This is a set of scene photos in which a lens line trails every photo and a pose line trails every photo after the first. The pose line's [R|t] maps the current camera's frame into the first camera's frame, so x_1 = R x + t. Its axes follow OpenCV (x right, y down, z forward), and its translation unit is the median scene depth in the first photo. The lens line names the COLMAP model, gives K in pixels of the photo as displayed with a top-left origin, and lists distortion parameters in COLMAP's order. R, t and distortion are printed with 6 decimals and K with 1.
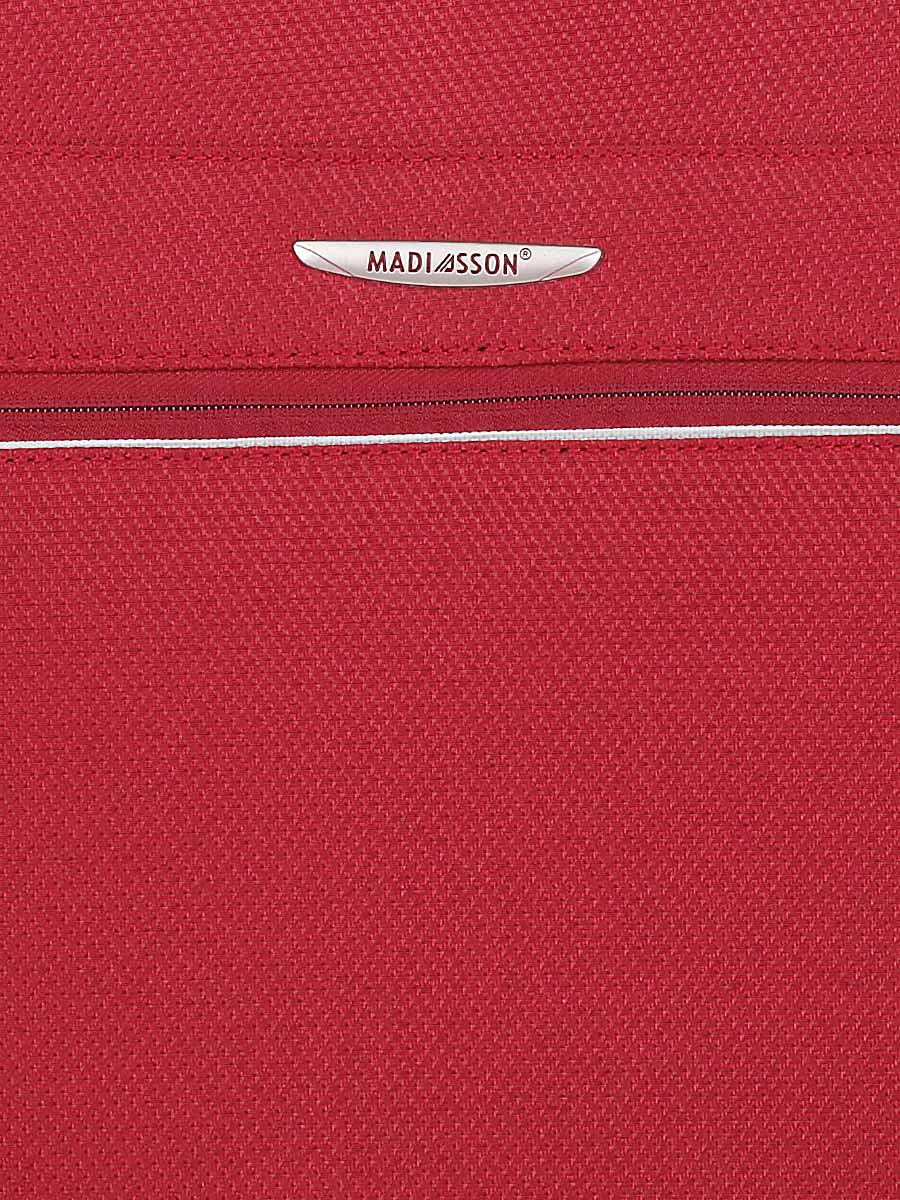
lens RADIAL K [[2717.0, 0, 450.4], [0, 2717.0, 599.0], [0, 0, 1]] dist [-0.125440, 0.000000]
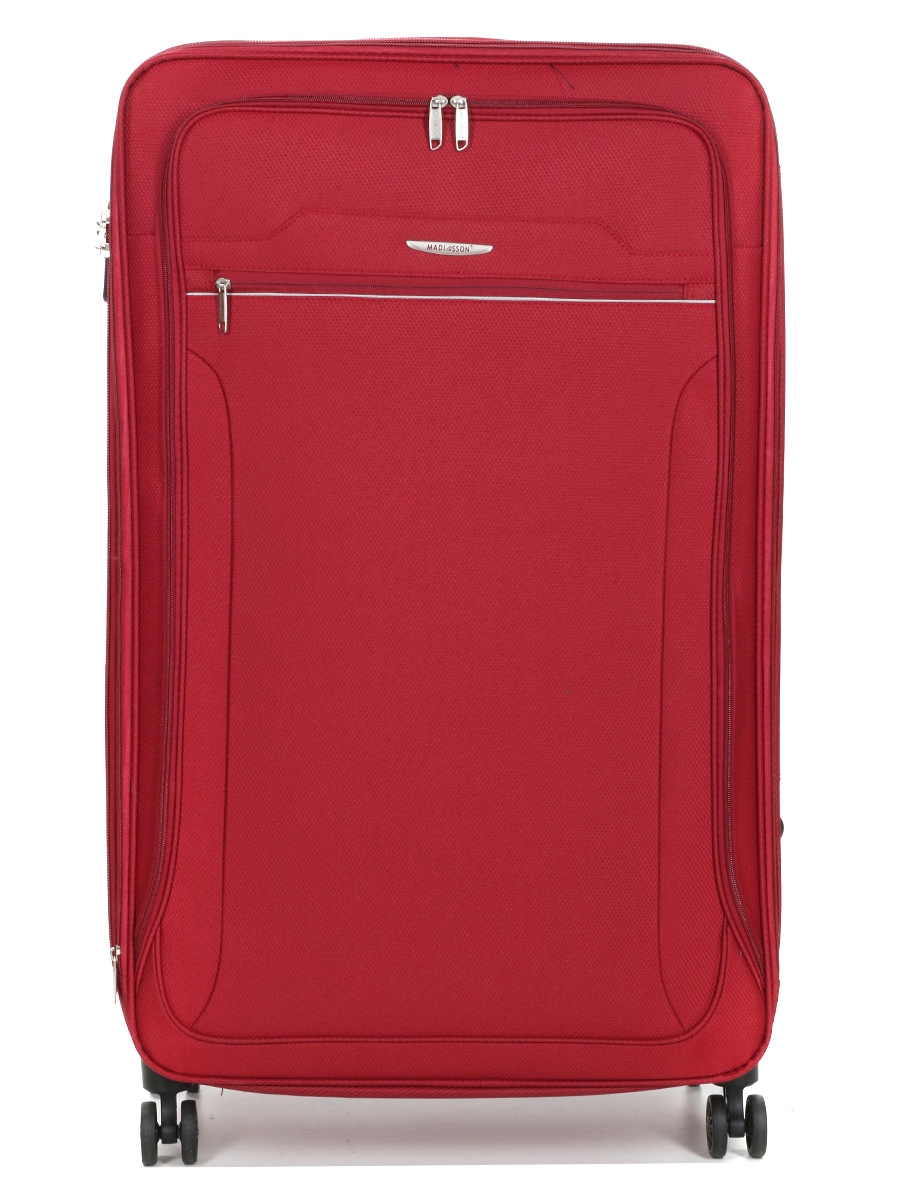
lens RADIAL K [[2775.0, 0, 448.6], [0, 2775.0, 592.8], [0, 0, 1]] dist [-0.114400, 0.000000]
pose [[0.999052, 0.036743, 0.023354, -0.070381], [-0.036762, 0.999324, 0.000383, 0.326447], [-0.023324, -0.001241, 0.999727, -2.637563]]
